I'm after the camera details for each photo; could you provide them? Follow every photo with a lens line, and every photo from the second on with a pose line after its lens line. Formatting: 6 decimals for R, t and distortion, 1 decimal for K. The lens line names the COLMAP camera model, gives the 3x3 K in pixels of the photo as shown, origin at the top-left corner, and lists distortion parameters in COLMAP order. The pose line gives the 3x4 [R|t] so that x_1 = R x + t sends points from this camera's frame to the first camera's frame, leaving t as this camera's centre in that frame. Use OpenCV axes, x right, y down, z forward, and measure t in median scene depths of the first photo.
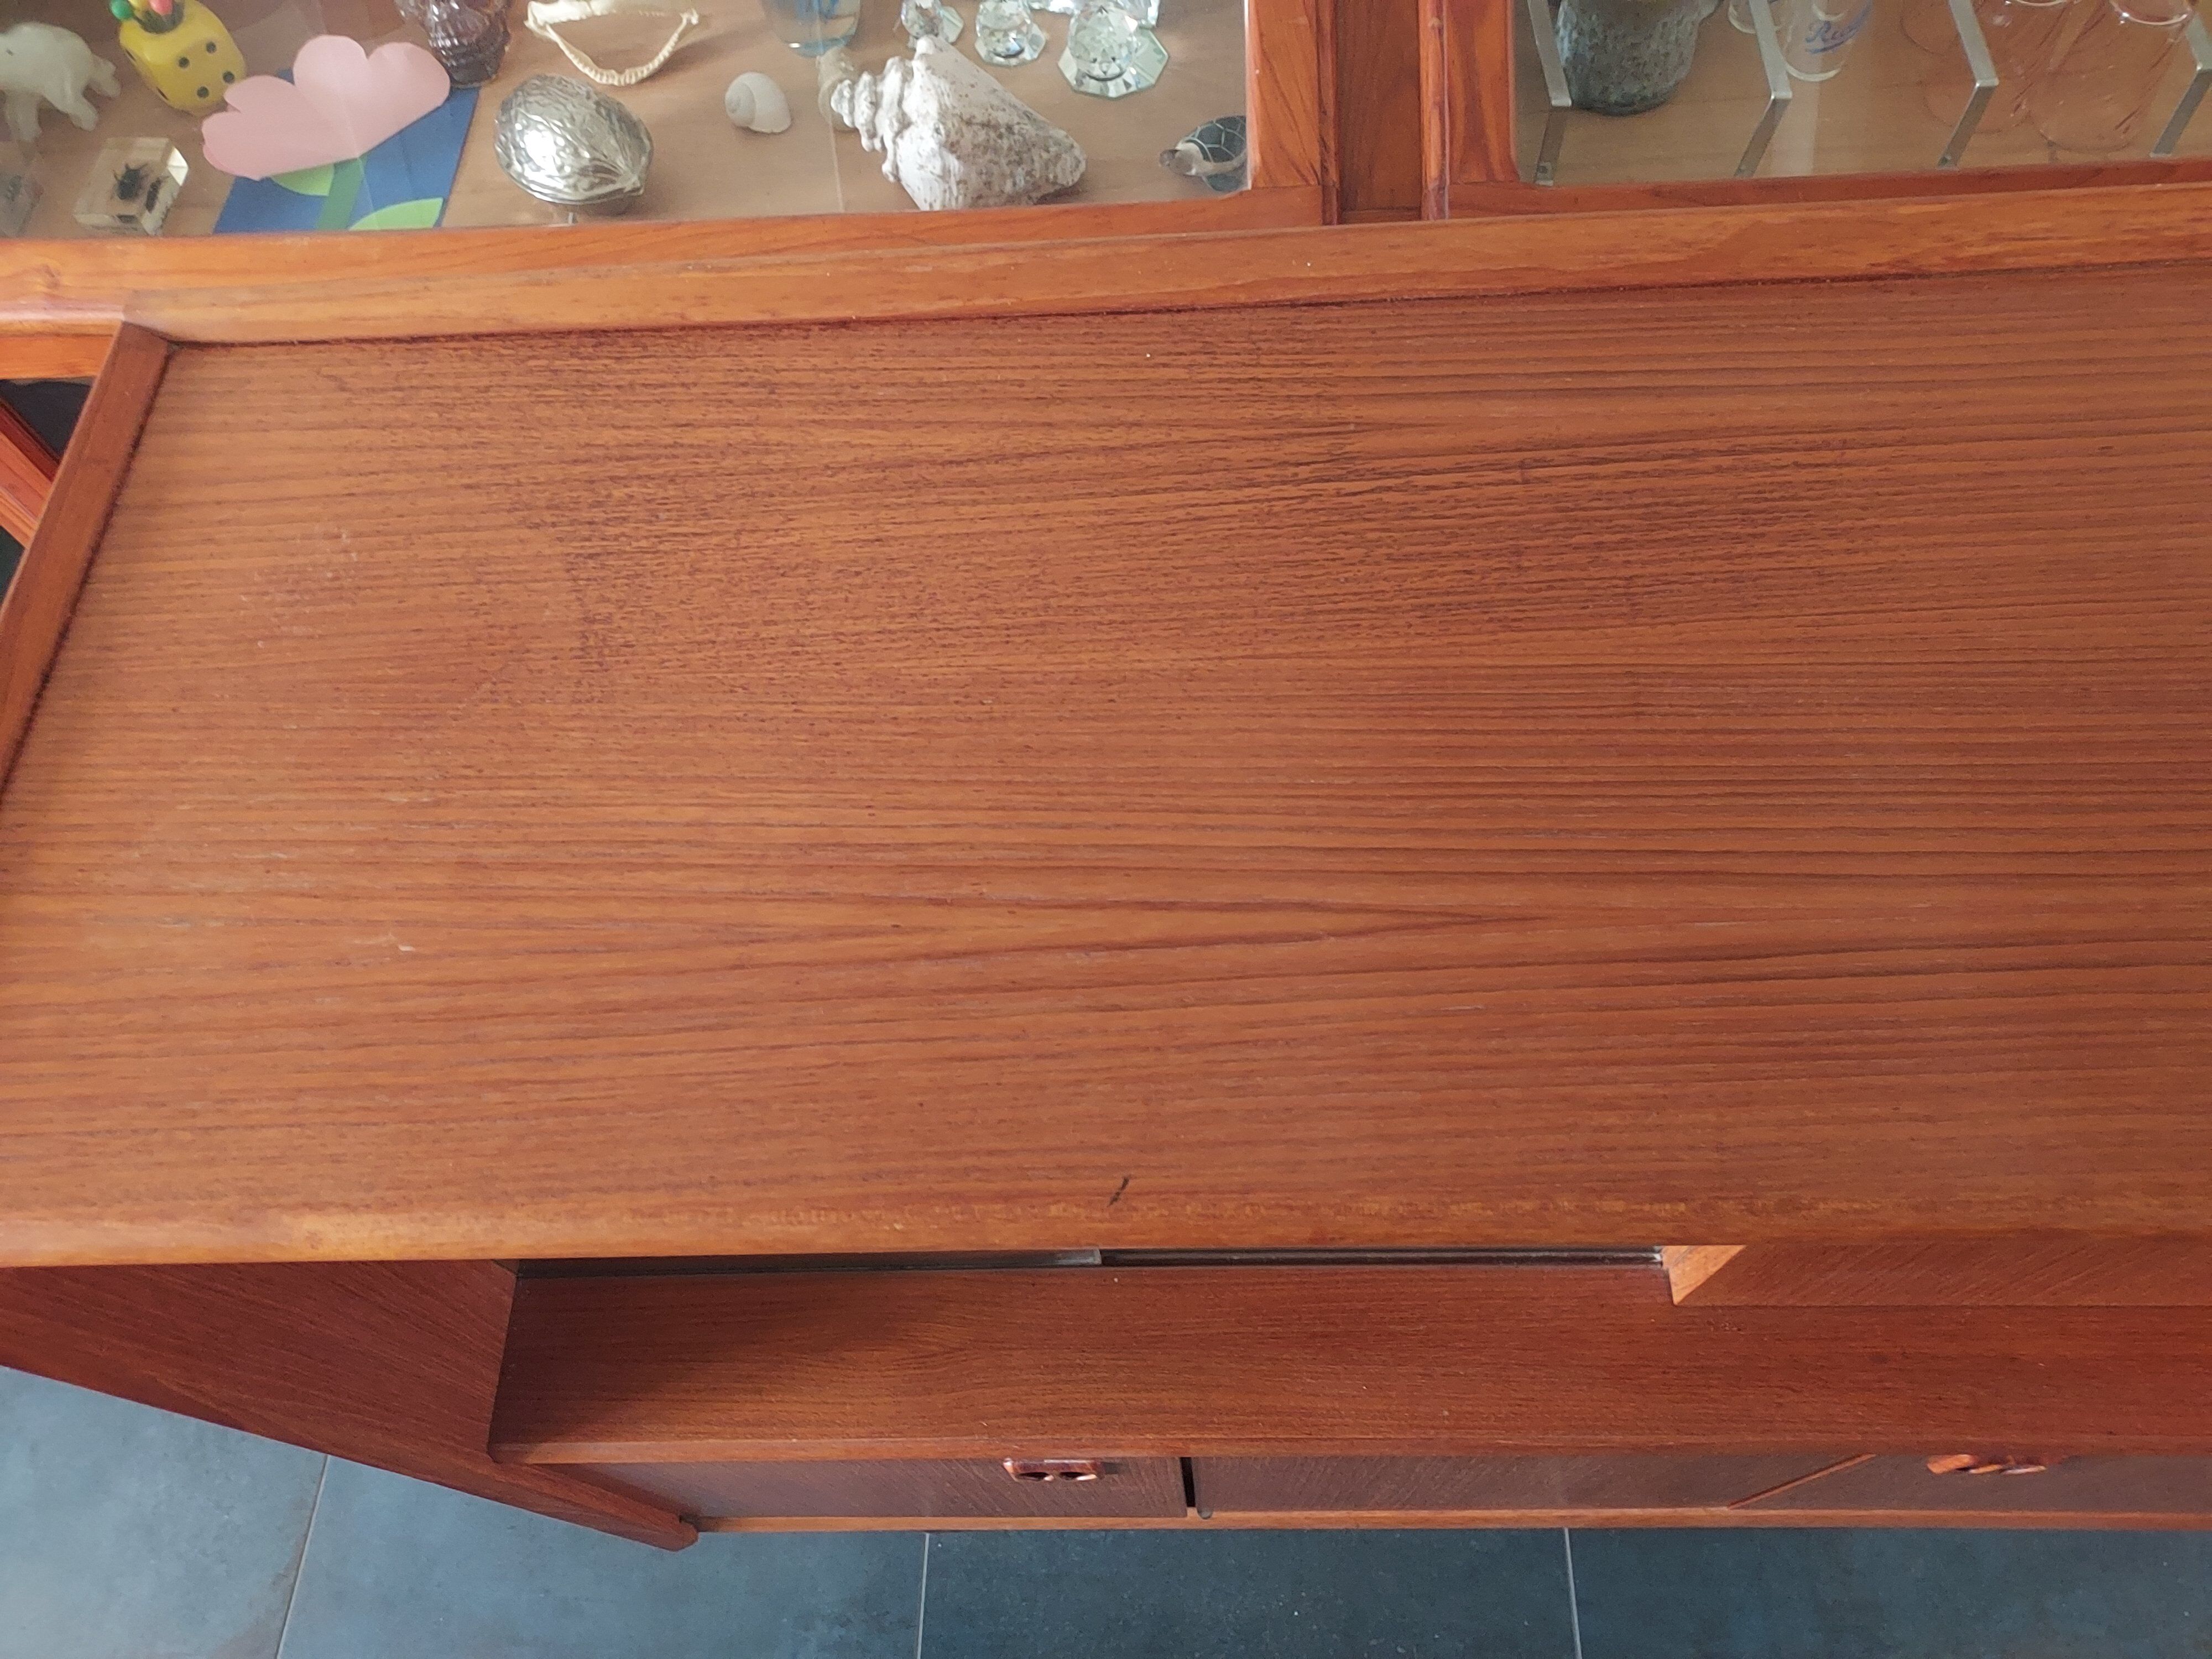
lens RADIAL K [[1597.0, 0, 1101.6], [0, 1597.0, 817.0], [0, 0, 1]] dist [0.026120, 0.003635]
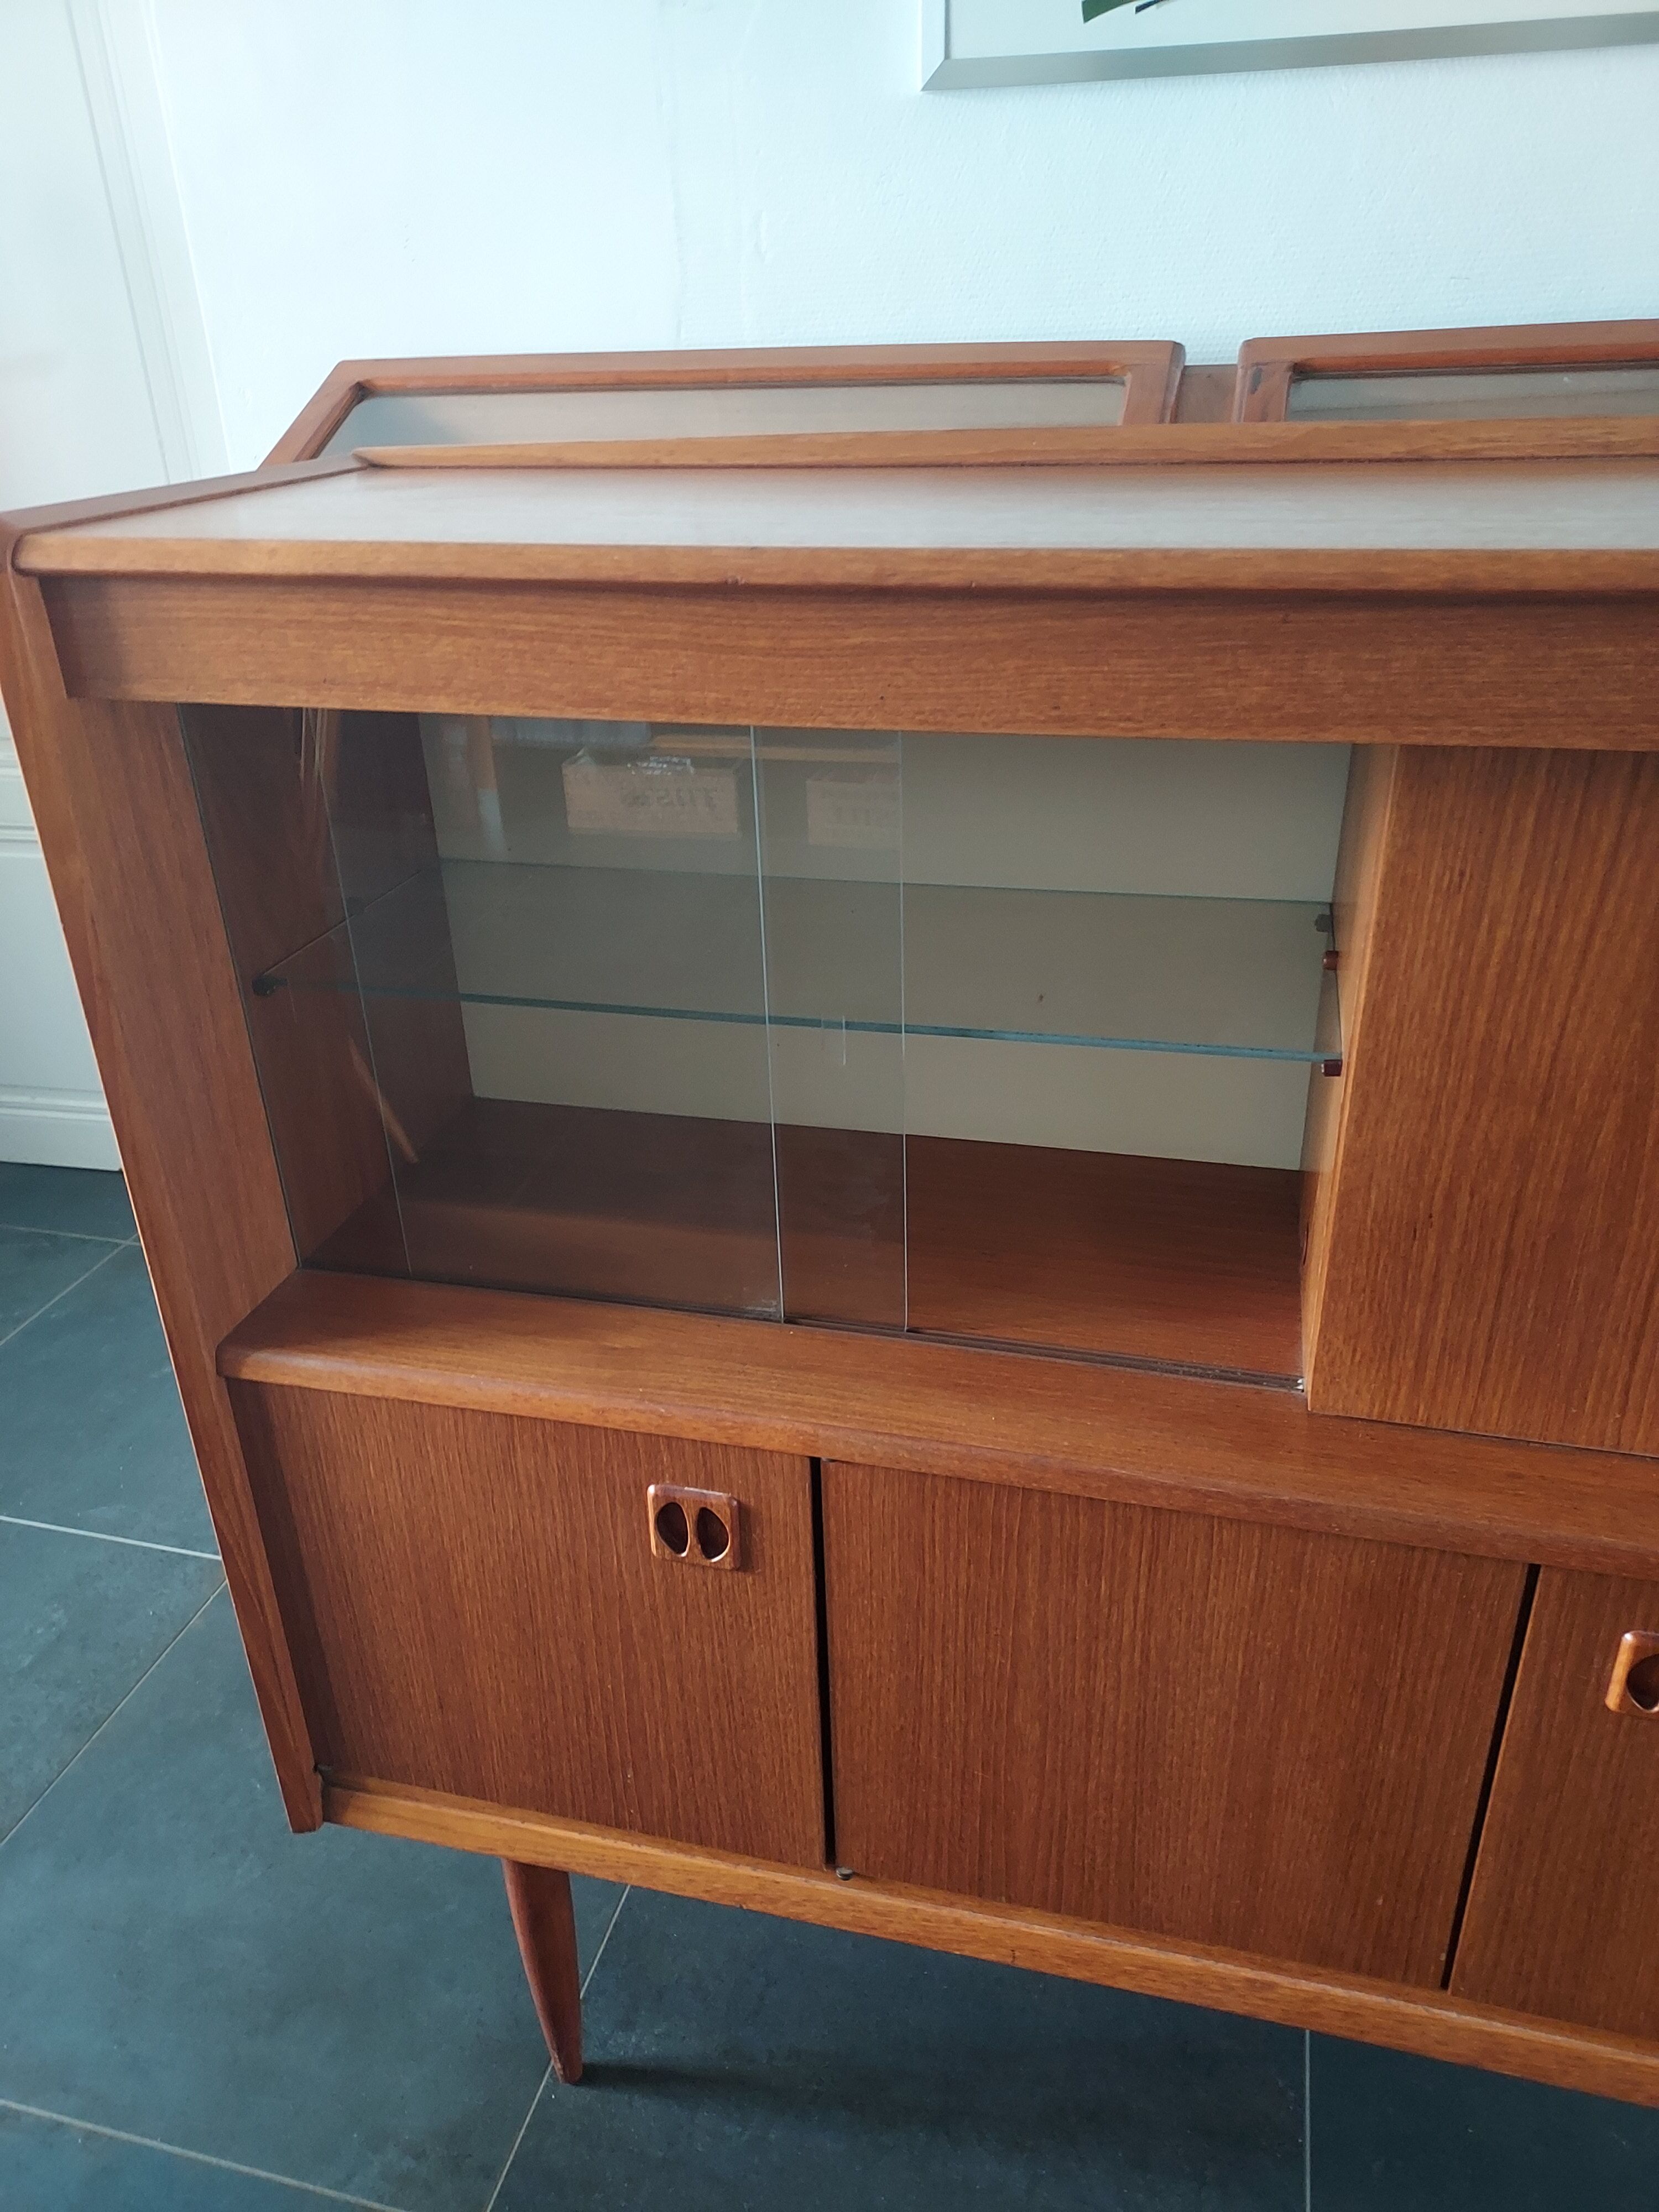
lens RADIAL K [[1597.0, 0, 816.0], [0, 1597.0, 1122.3], [0, 0, 1]] dist [0.026120, 0.003635]
pose [[0.968273, 0.138225, -0.208185, 0.352813], [-0.231060, 0.812514, -0.535193, 1.144160], [0.095176, 0.566317, 0.818674, 0.044552]]
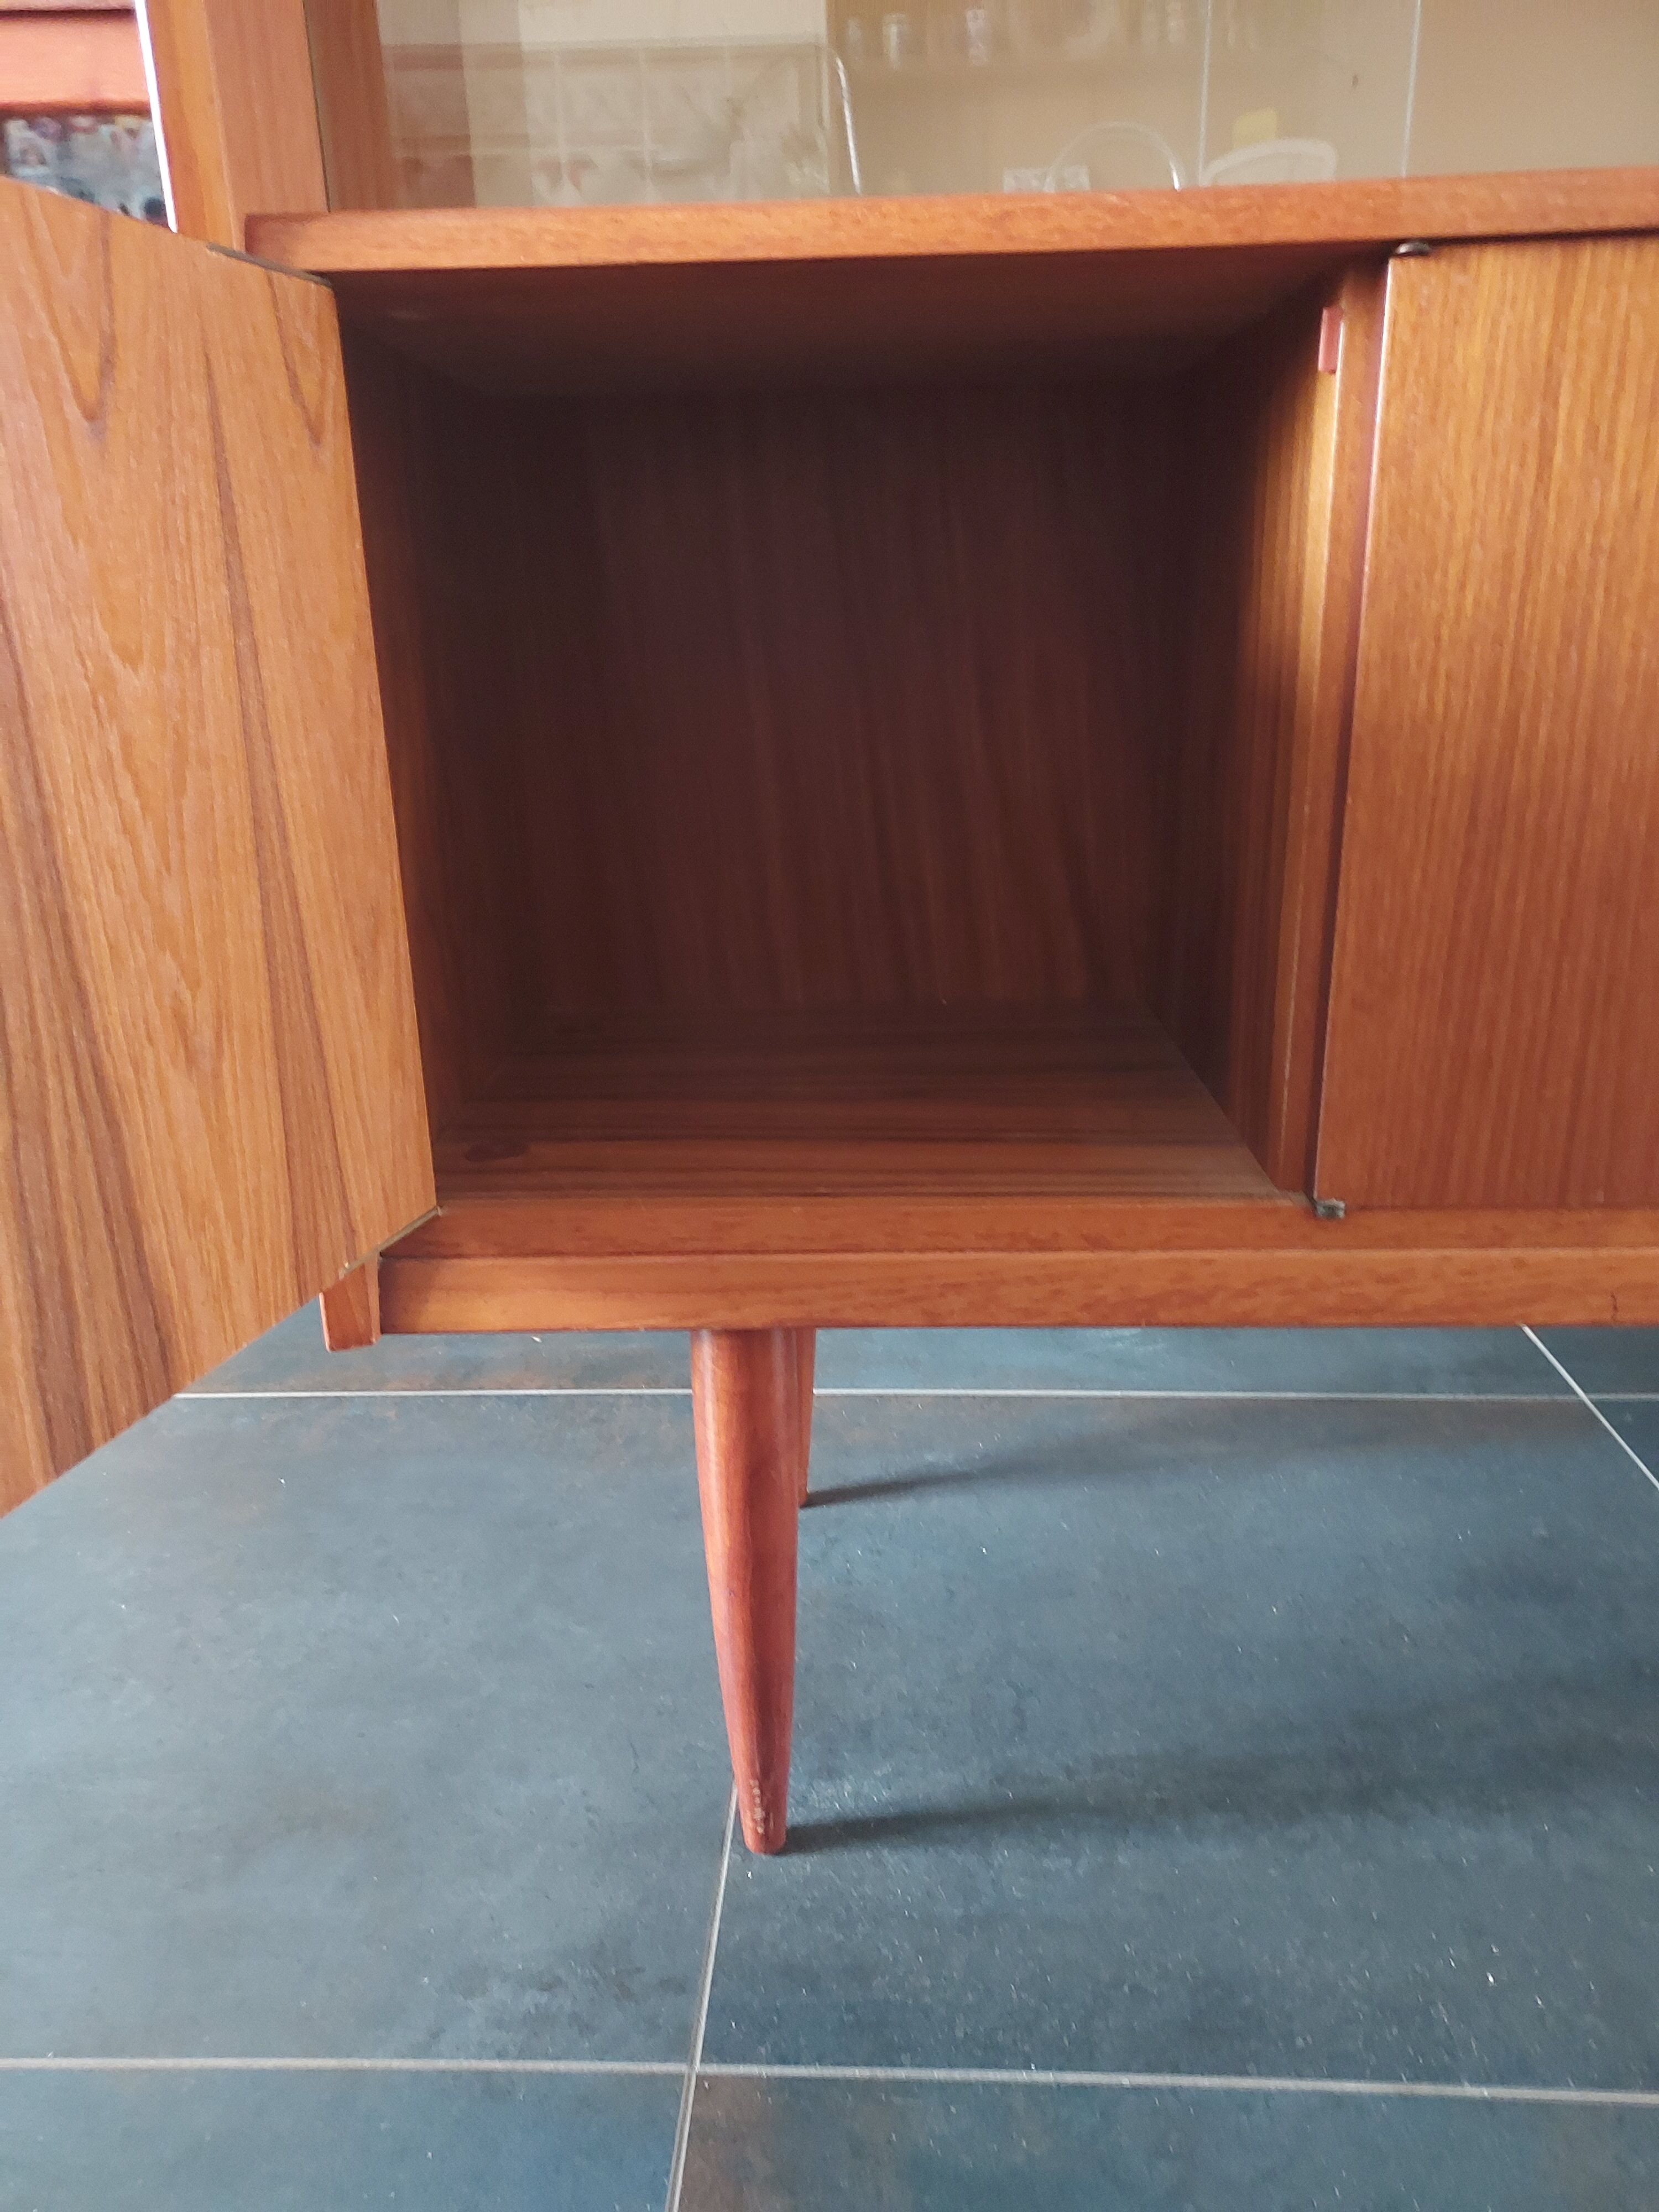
lens RADIAL K [[1597.0, 0, 820.3], [0, 1597.0, 1115.1], [0, 0, 1]] dist [0.026120, 0.003635]
pose [[0.998990, 0.041530, -0.017128, -0.200091], [-0.041933, 0.725279, -0.687177, 1.567345], [-0.016116, 0.687201, 0.726288, 1.156128]]
